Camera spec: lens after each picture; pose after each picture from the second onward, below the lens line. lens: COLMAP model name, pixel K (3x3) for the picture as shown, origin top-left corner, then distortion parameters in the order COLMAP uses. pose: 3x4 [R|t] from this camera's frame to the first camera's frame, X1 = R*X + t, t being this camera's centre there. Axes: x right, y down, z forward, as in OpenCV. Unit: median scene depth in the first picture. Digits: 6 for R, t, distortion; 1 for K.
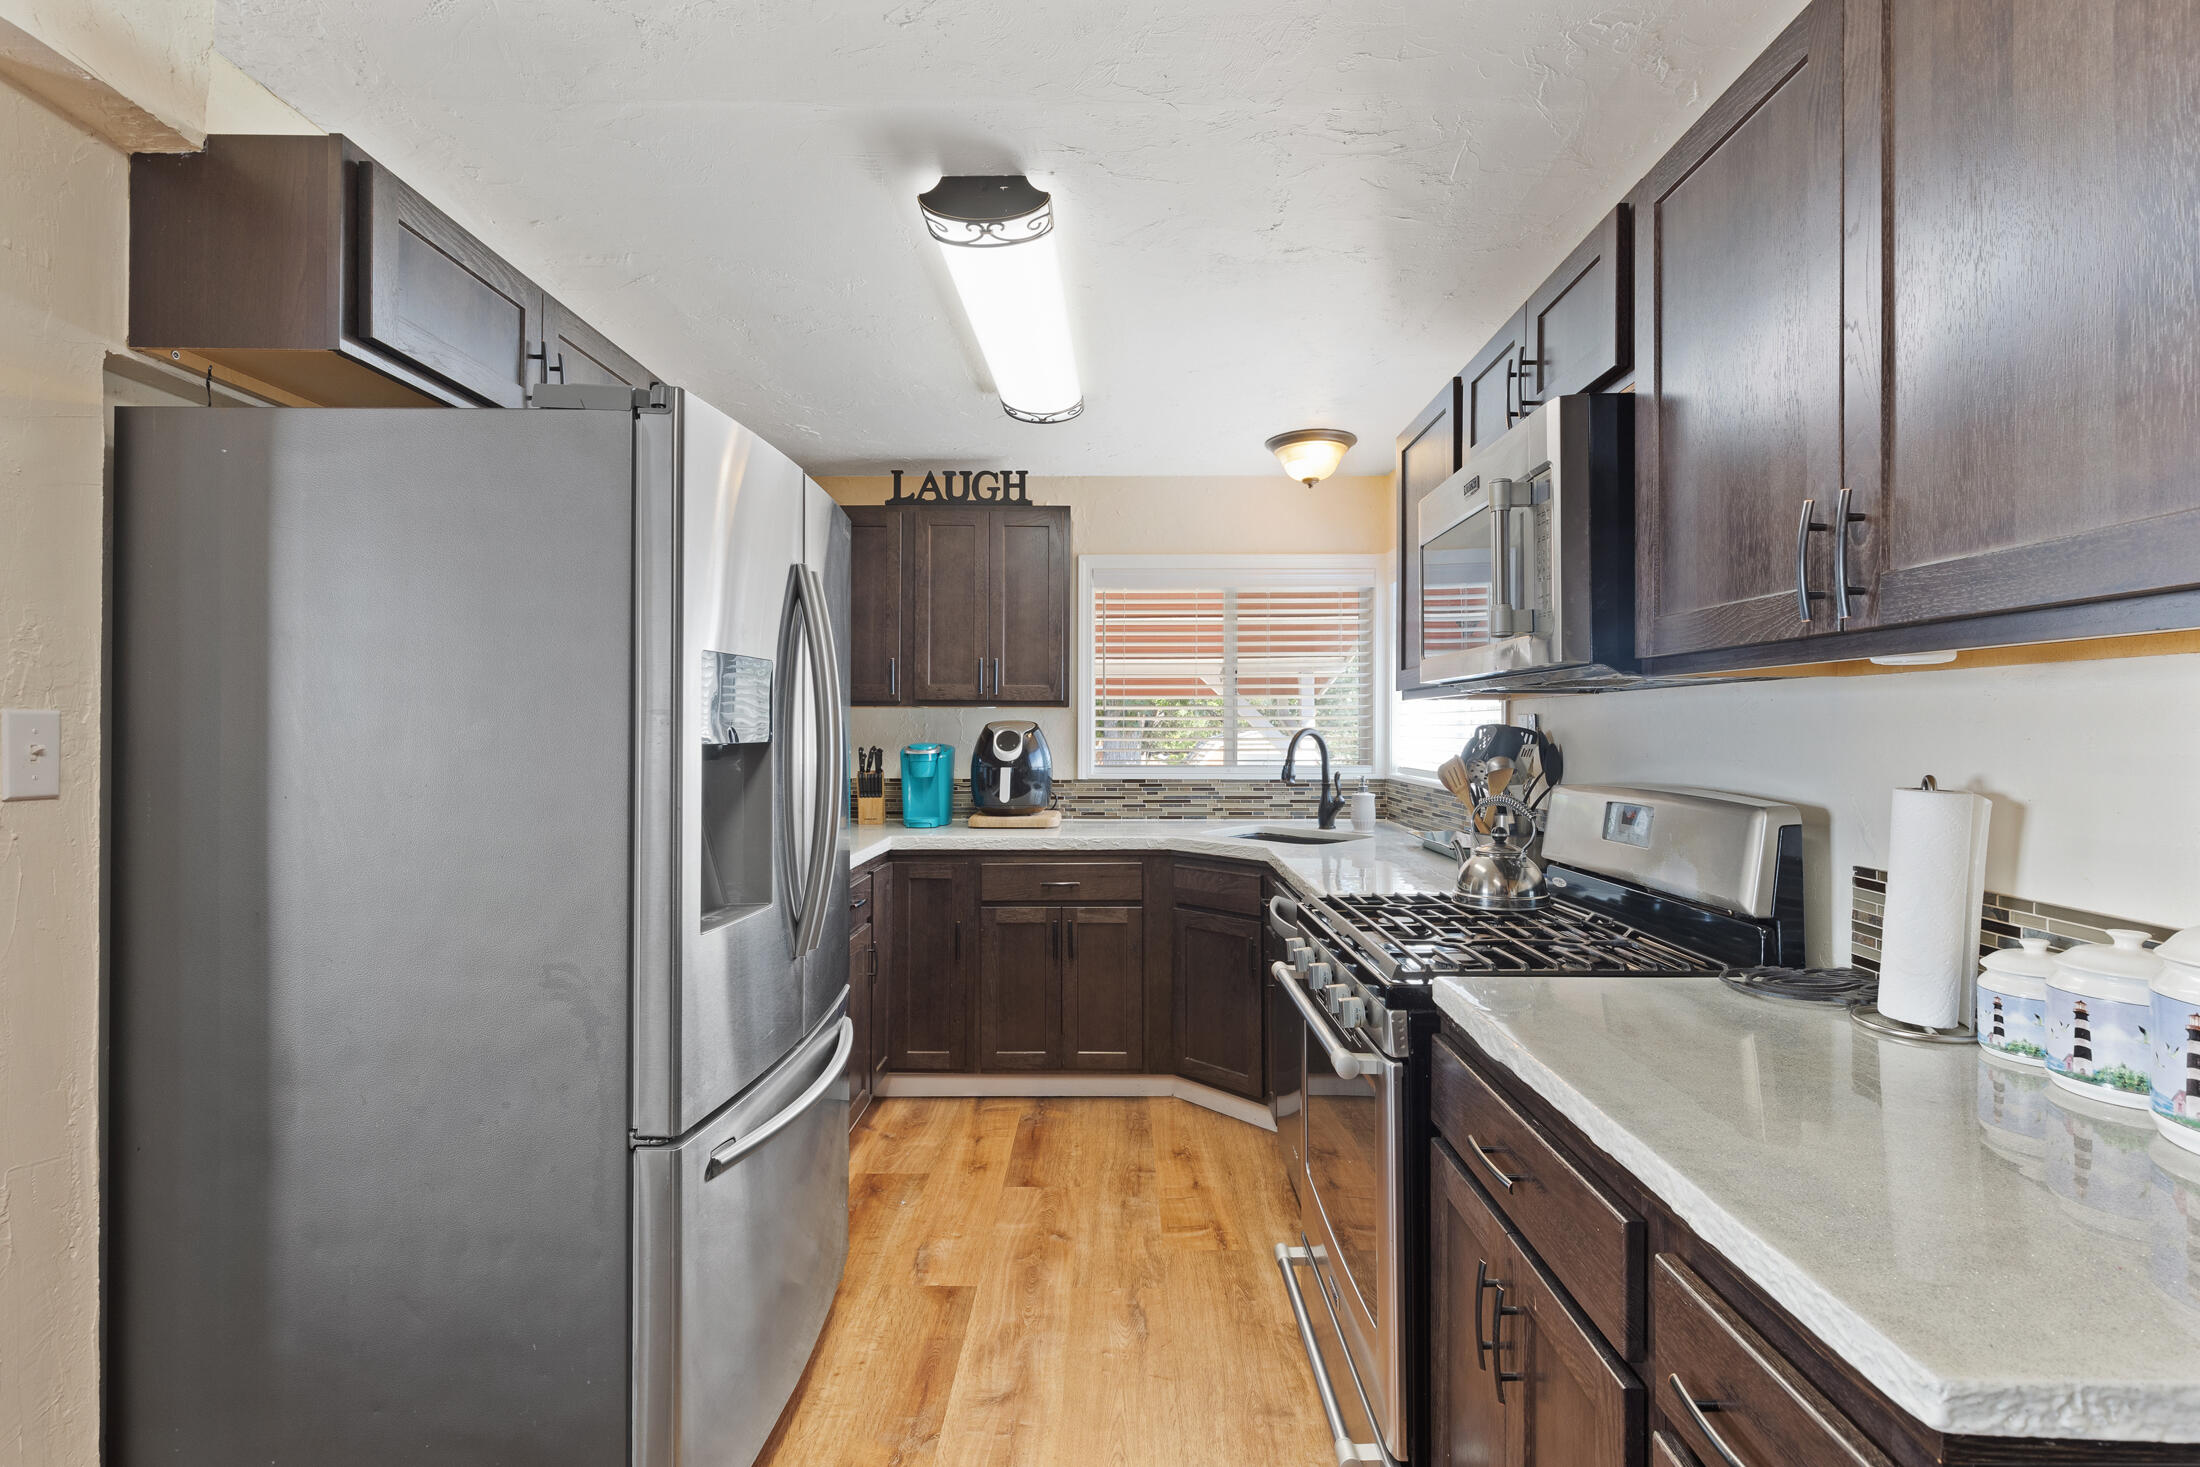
lens RADIAL K [[1001.0, 0, 1110.6], [0, 1001.0, 725.3], [0, 0, 1]] dist [0.002241, -0.000073]
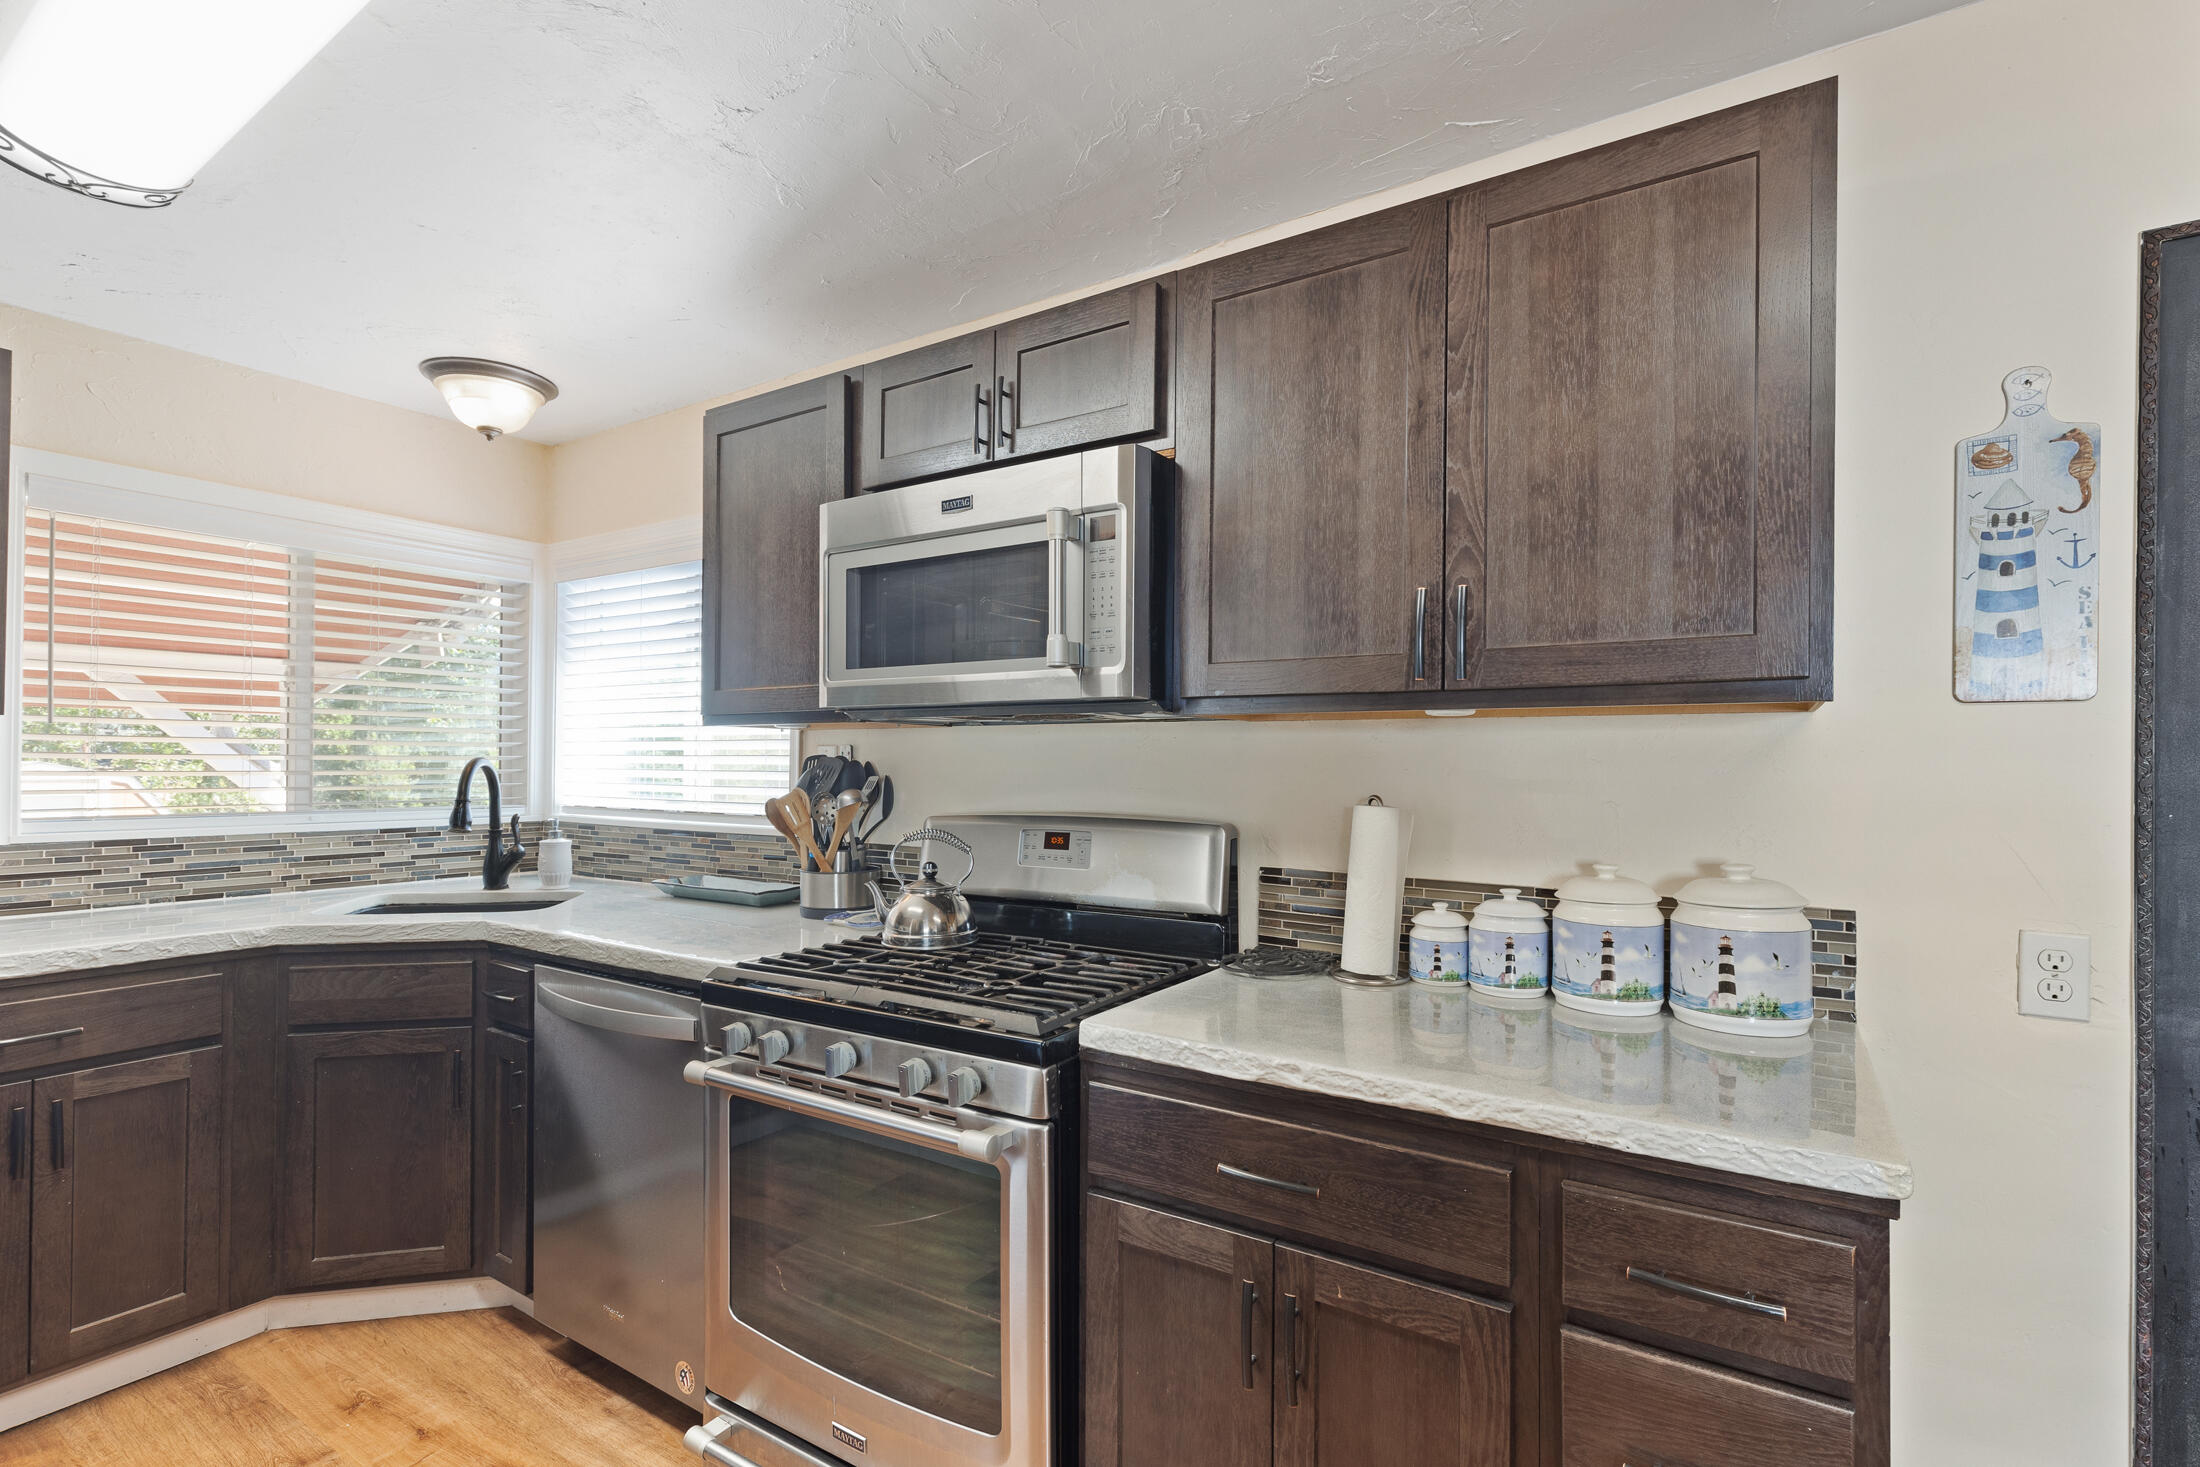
lens RADIAL K [[1008.4, 0, 1105.4], [0, 1008.4, 758.1], [0, 0, 1]] dist [0.005260, 0.000385]
pose [[0.533204, 0.008222, 0.845946, -0.210824], [-0.008373, 0.999955, -0.004441, 0.002897], [-0.845945, -0.004715, 0.533249, 0.210329]]
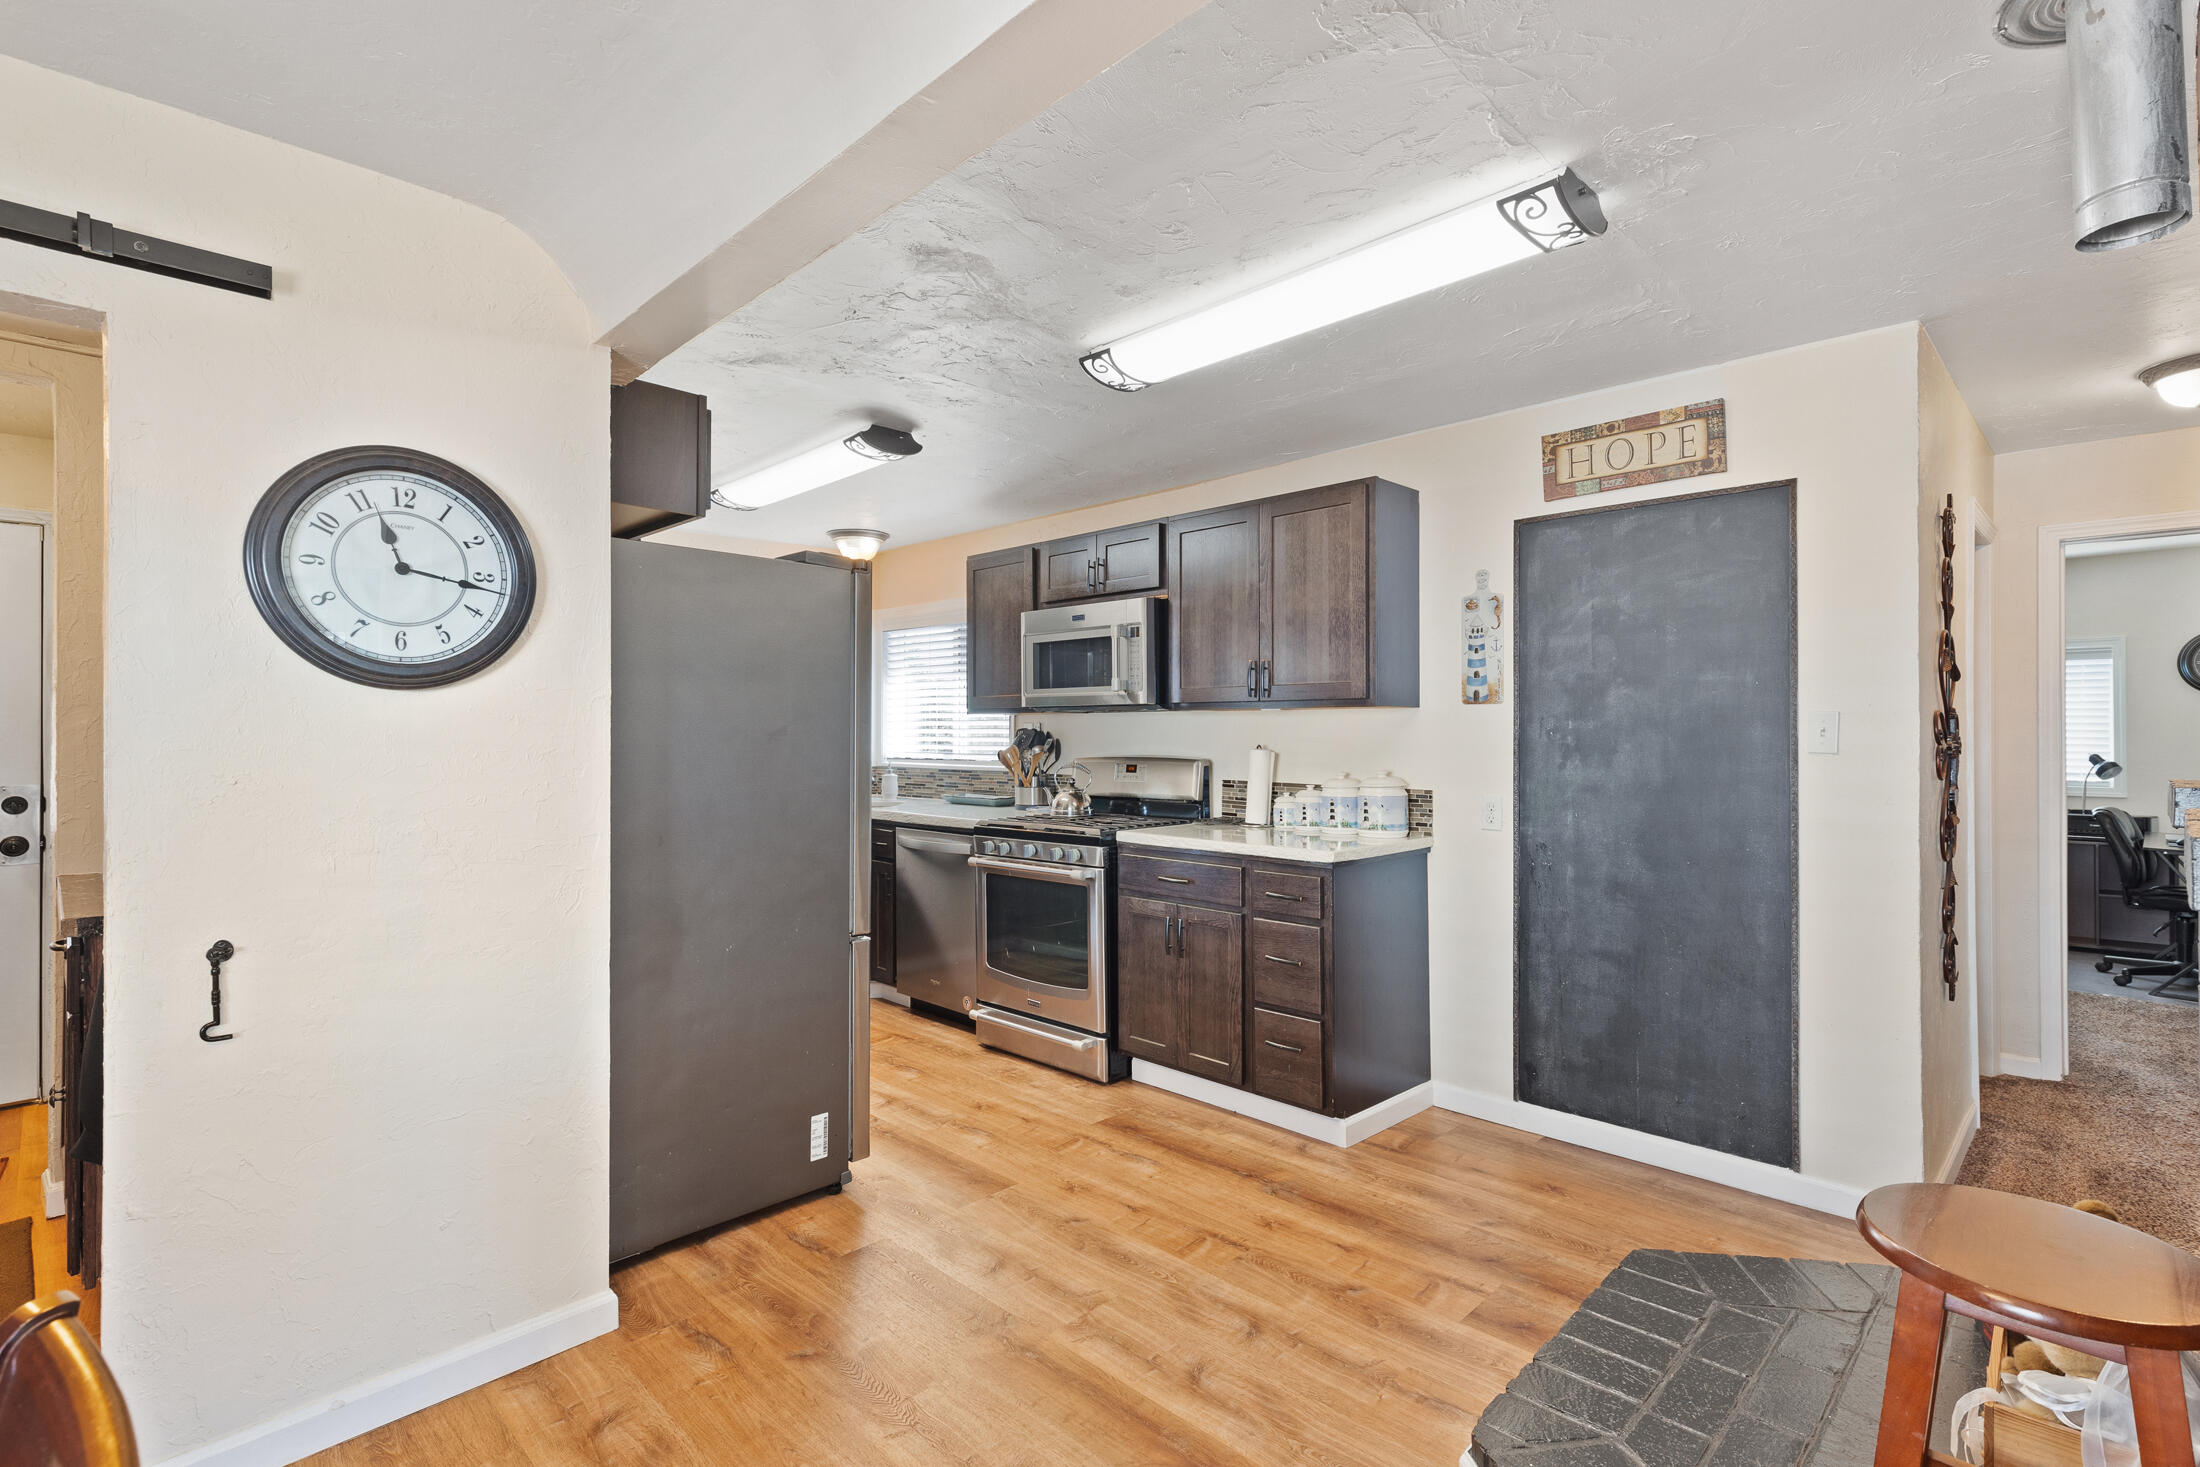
lens RADIAL K [[1023.6, 0, 1100.0], [0, 1023.6, 733.5], [0, 0, 1]] dist [0.000772, 0.000088]
pose [[0.703044, -0.002767, 0.711141, -0.663309], [0.000034, 0.999993, 0.003858, 0.001034], [-0.711146, -0.002688, 0.703039, -0.326847]]
